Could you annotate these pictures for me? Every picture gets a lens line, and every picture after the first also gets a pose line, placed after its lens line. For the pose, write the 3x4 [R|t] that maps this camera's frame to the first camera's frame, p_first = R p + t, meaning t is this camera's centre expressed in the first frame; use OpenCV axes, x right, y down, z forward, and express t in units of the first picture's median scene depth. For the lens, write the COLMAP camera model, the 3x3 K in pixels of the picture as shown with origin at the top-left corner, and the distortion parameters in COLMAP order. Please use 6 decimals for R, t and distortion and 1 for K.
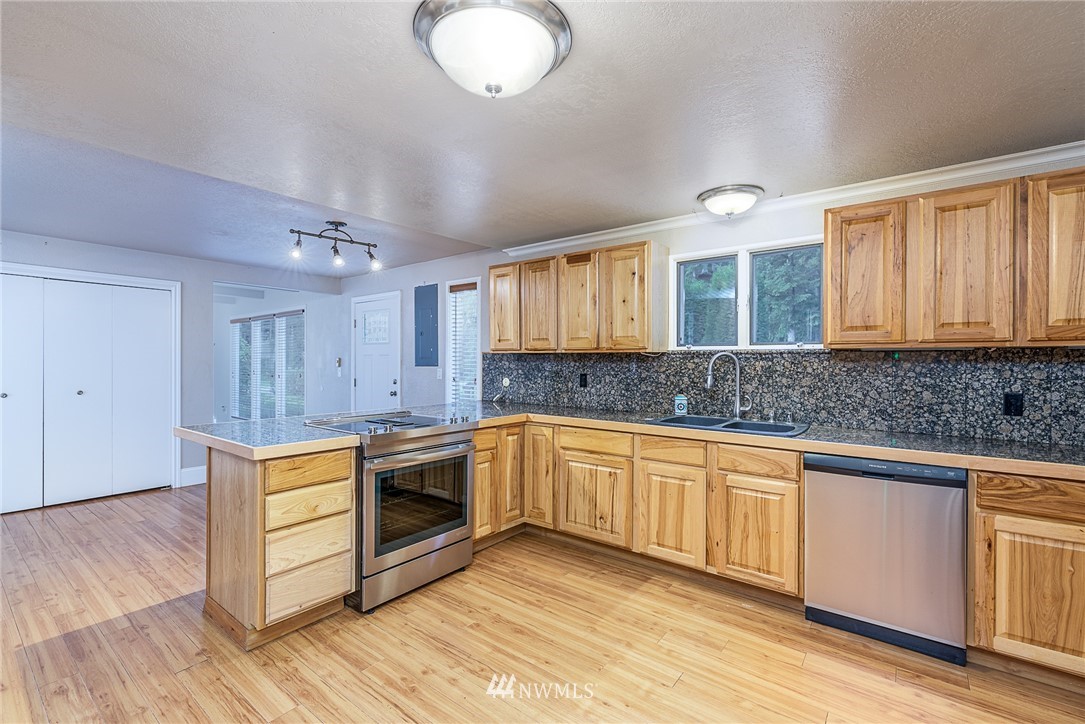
lens RADIAL K [[471.3, 0, 541.1], [0, 471.3, 361.0], [0, 0, 1]] dist [0.001252, 0.000006]
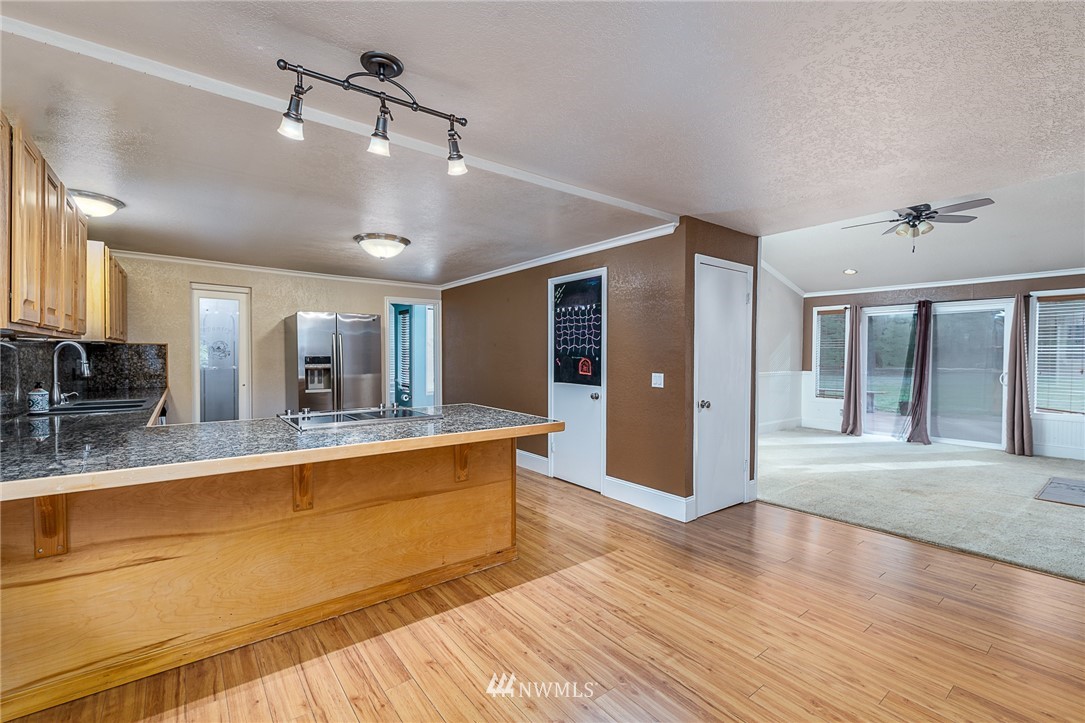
lens RADIAL K [[471.3, 0, 541.1], [0, 471.3, 361.2], [0, 0, 1]] dist [0.001252, 0.000006]
pose [[-0.965927, -0.012755, 0.258499, -0.674032], [-0.009330, 0.999852, 0.014472, 0.000469], [-0.258645, 0.011567, -0.965903, 1.344179]]
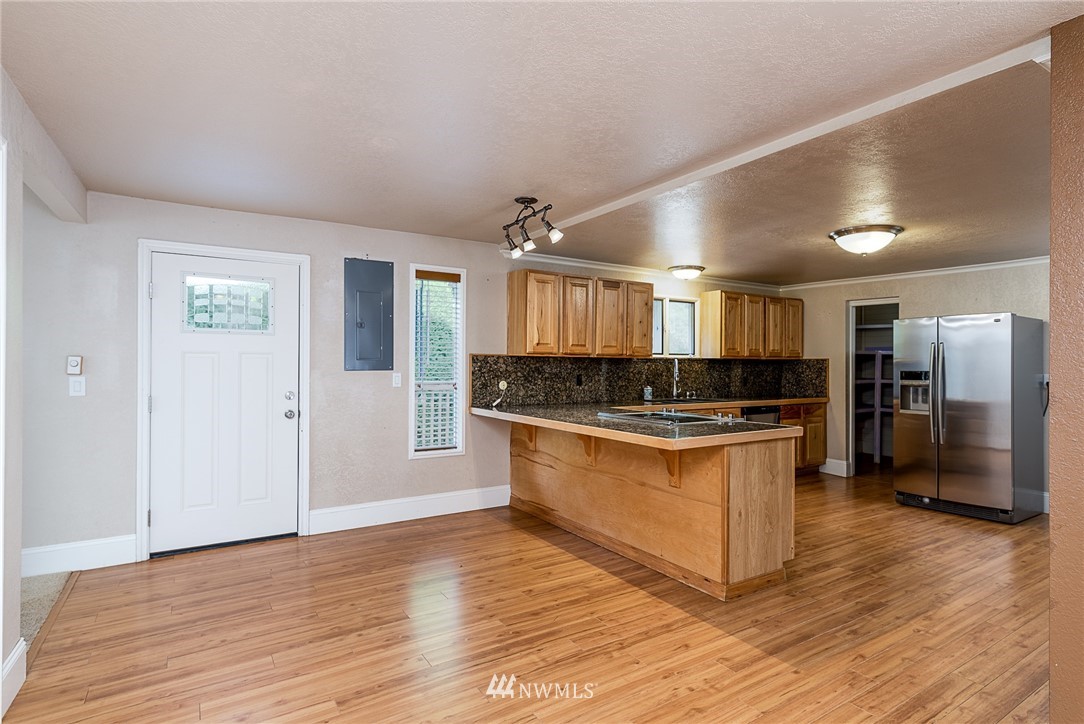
lens RADIAL K [[551.8, 0, 537.6], [0, 551.8, 362.6], [0, 0, 1]] dist [0.004482, 0.000375]
pose [[0.346874, -0.000876, 0.937911, -1.265484], [-0.005382, 0.999981, 0.002925, -0.006776], [-0.937896, -0.006062, 0.346863, 0.604035]]
